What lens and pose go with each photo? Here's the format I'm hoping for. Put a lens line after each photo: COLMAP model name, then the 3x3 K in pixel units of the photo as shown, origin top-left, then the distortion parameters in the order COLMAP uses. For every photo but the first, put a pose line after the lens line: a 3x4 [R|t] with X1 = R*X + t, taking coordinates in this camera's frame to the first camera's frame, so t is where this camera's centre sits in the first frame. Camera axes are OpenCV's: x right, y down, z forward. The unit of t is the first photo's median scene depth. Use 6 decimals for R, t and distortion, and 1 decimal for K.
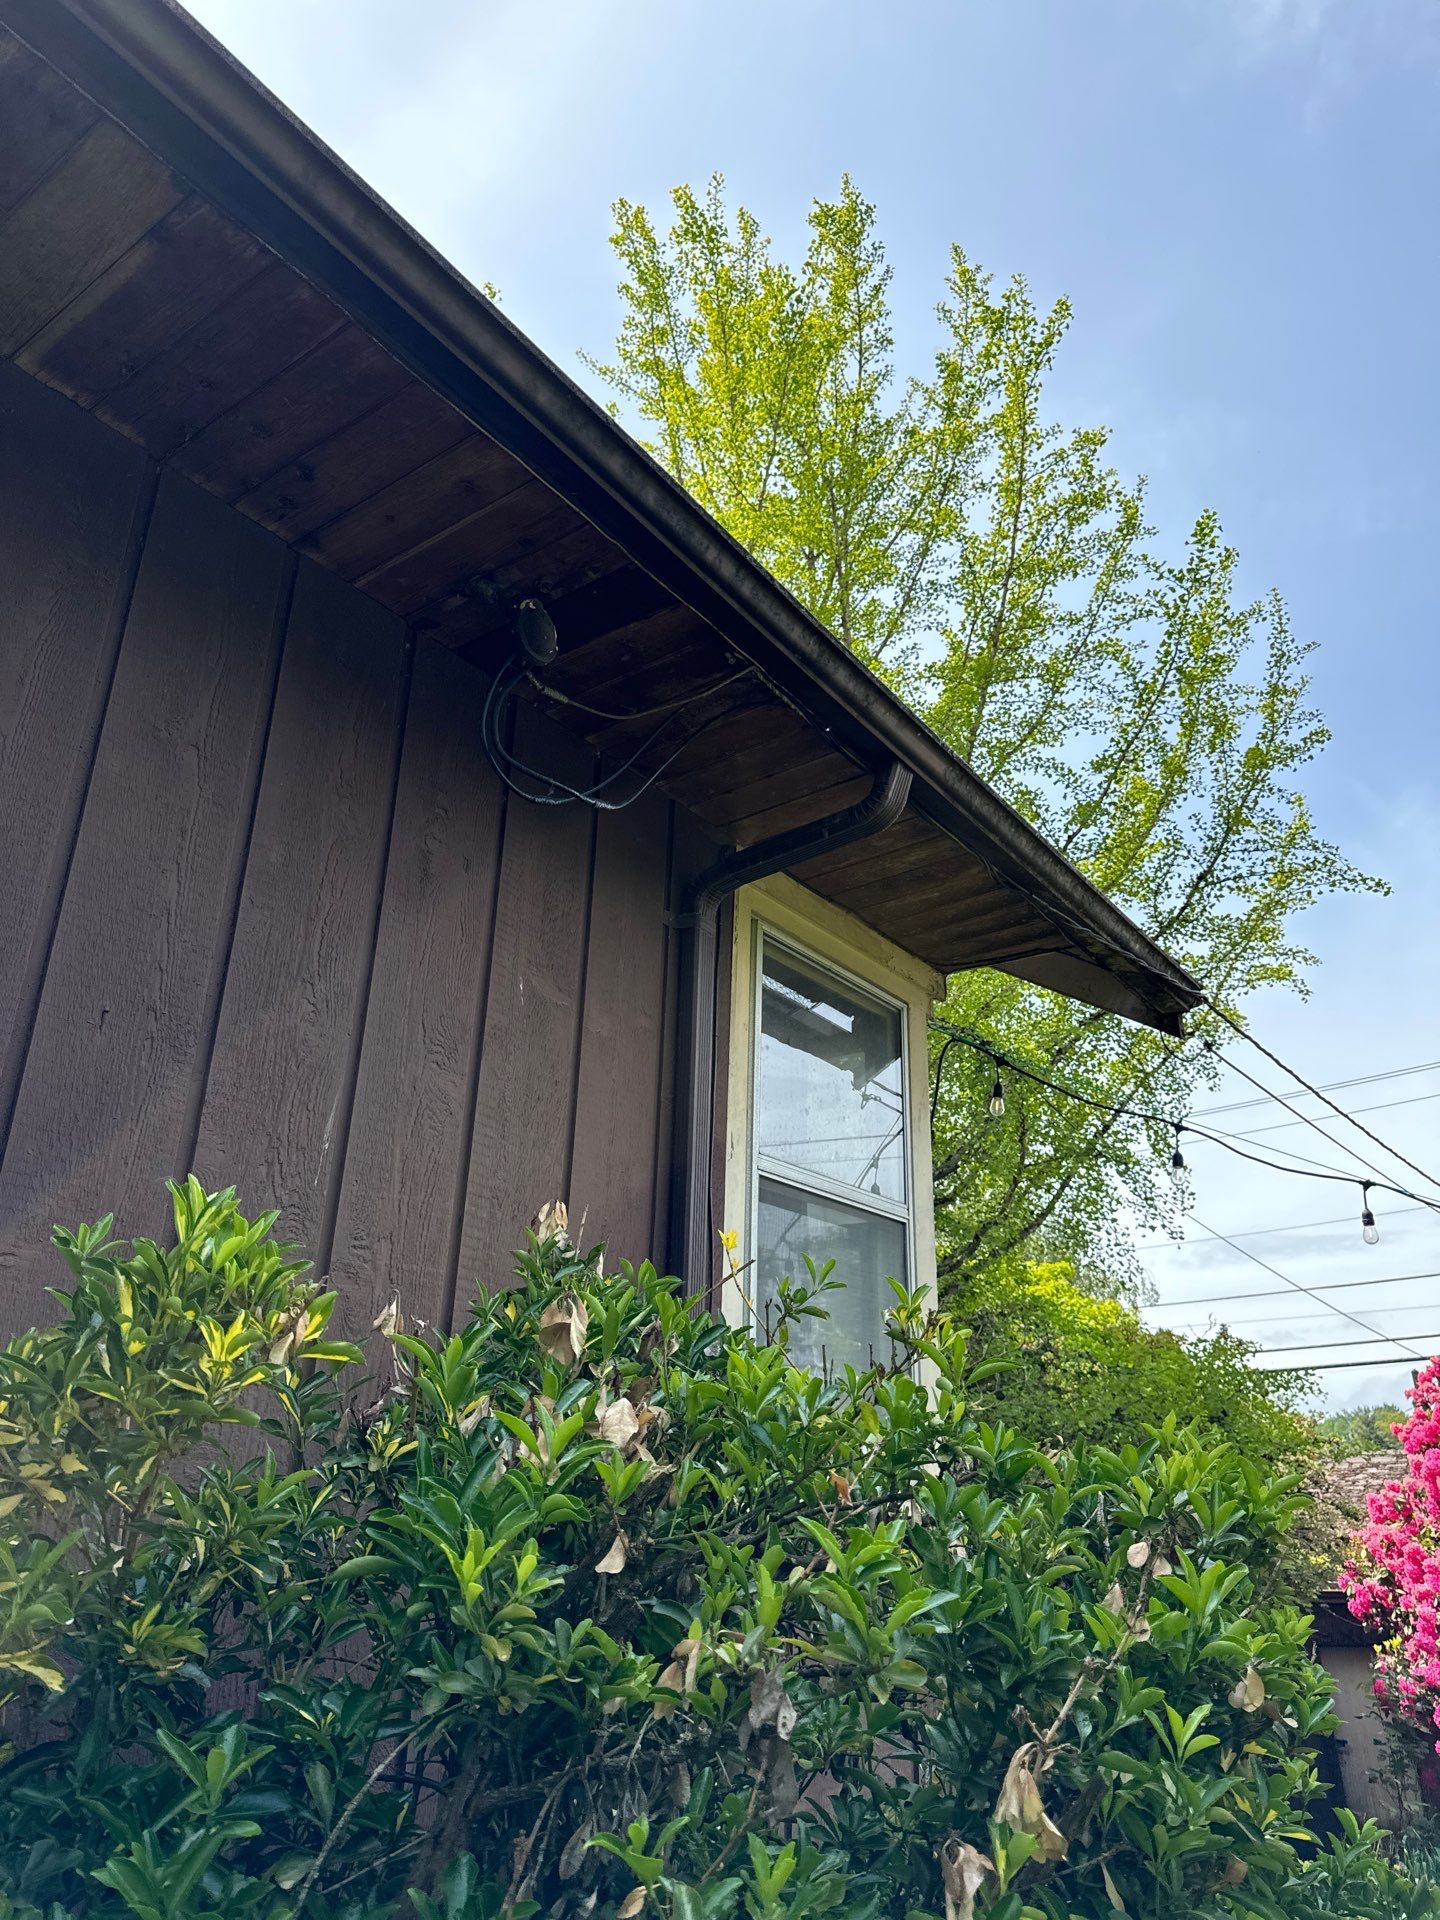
lens RADIAL K [[1367.3, 0, 702.7], [0, 1367.3, 956.0], [0, 0, 1]] dist [0.053423, -0.048844]
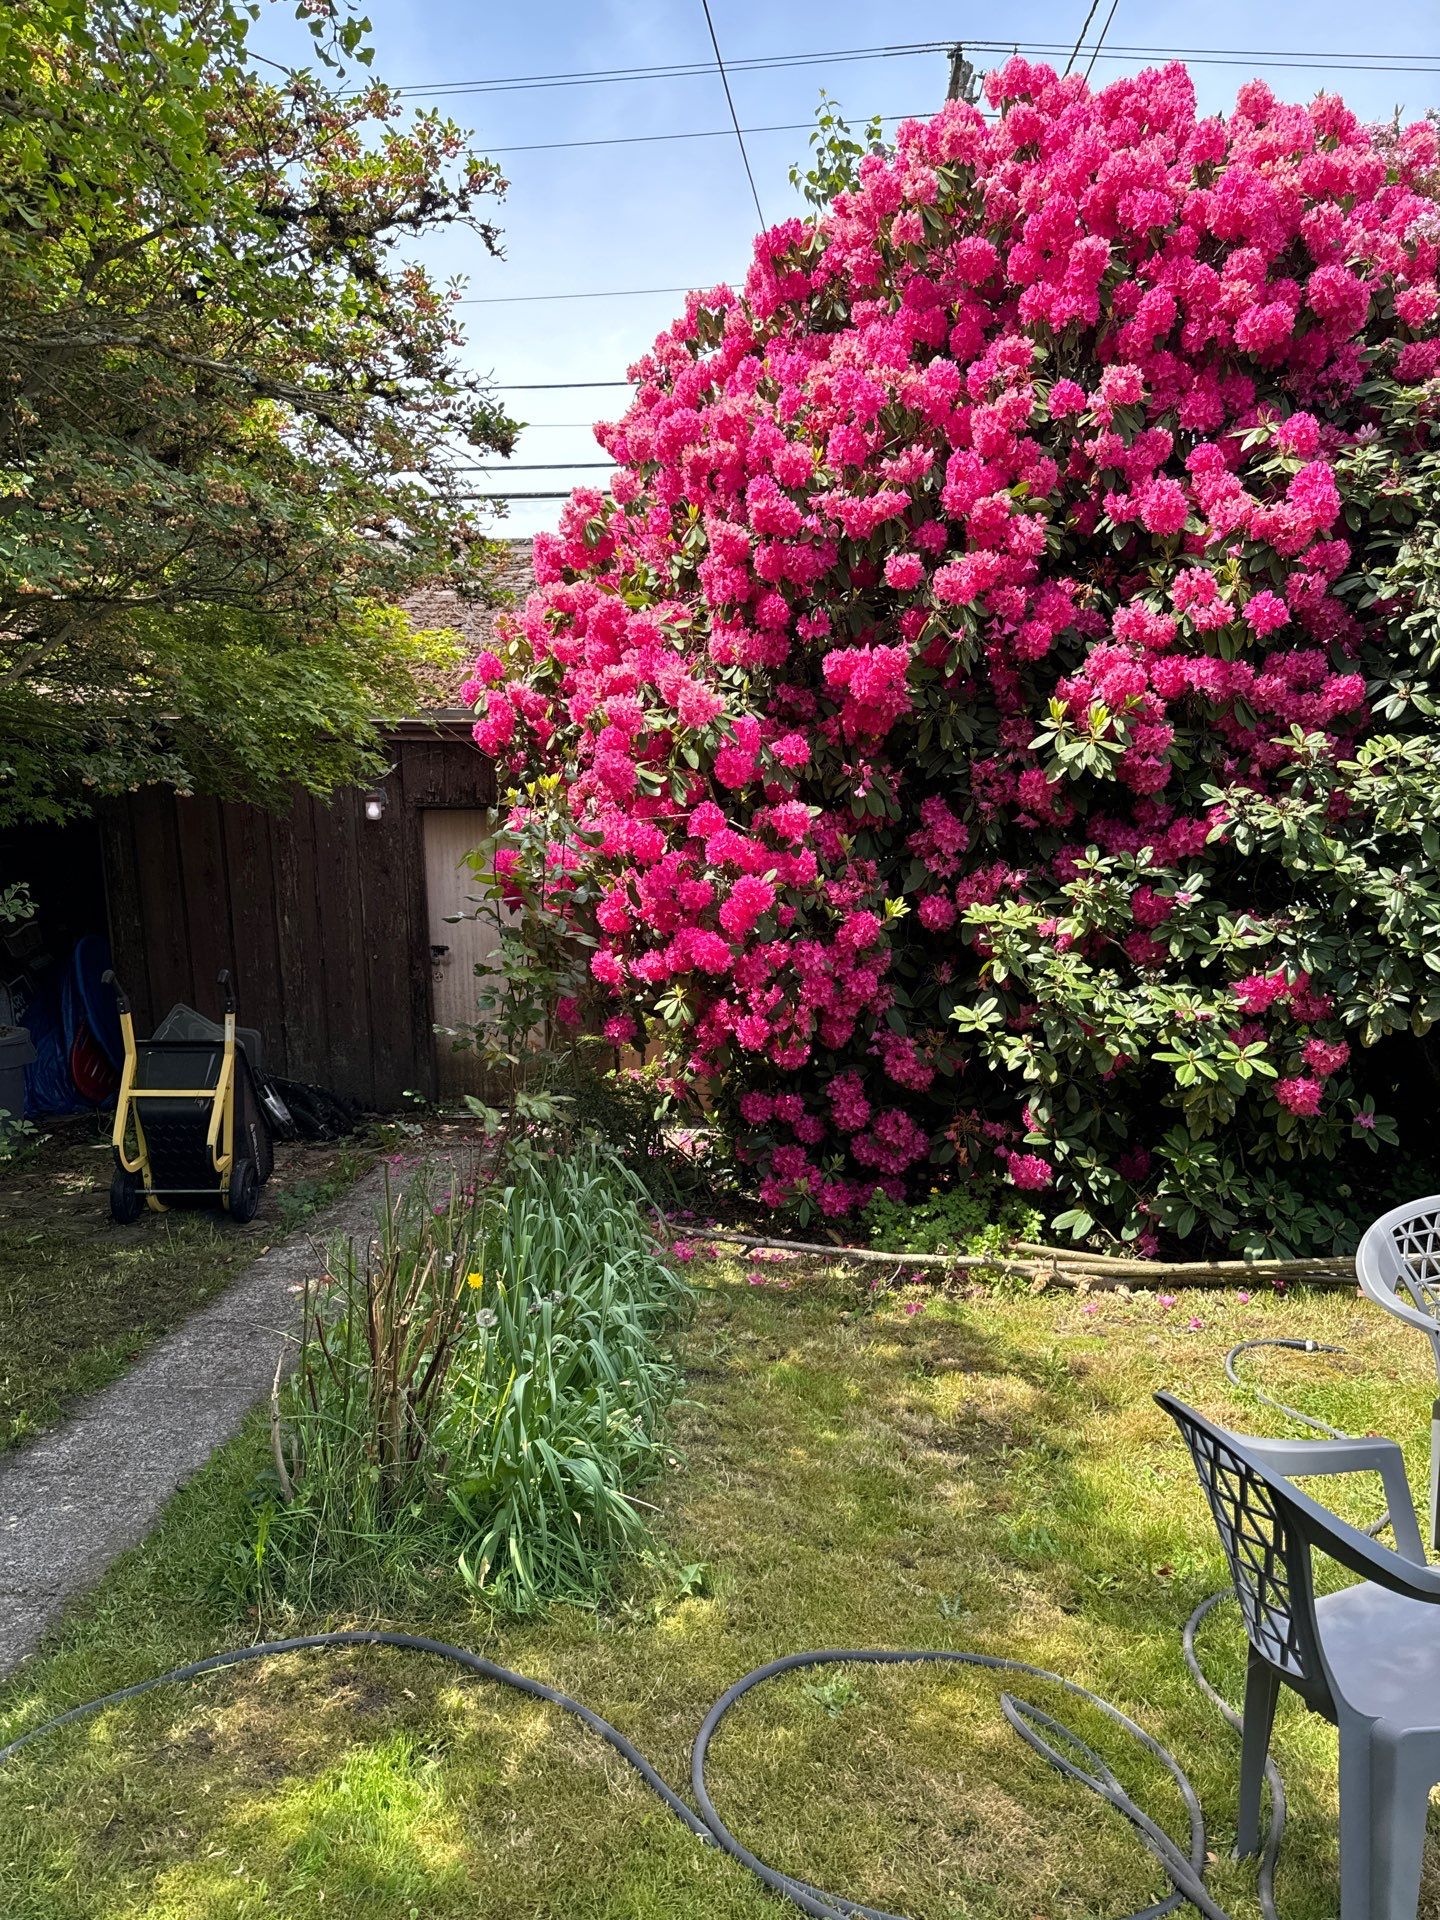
lens RADIAL K [[1367.3, 0, 702.7], [0, 1367.3, 956.0], [0, 0, 1]] dist [0.053423, -0.048844]
pose [[0.851966, -0.067390, 0.519242, 0.278021], [-0.205644, 0.868928, 0.450193, 0.306114], [-0.481523, -0.490329, 0.726439, 0.566712]]
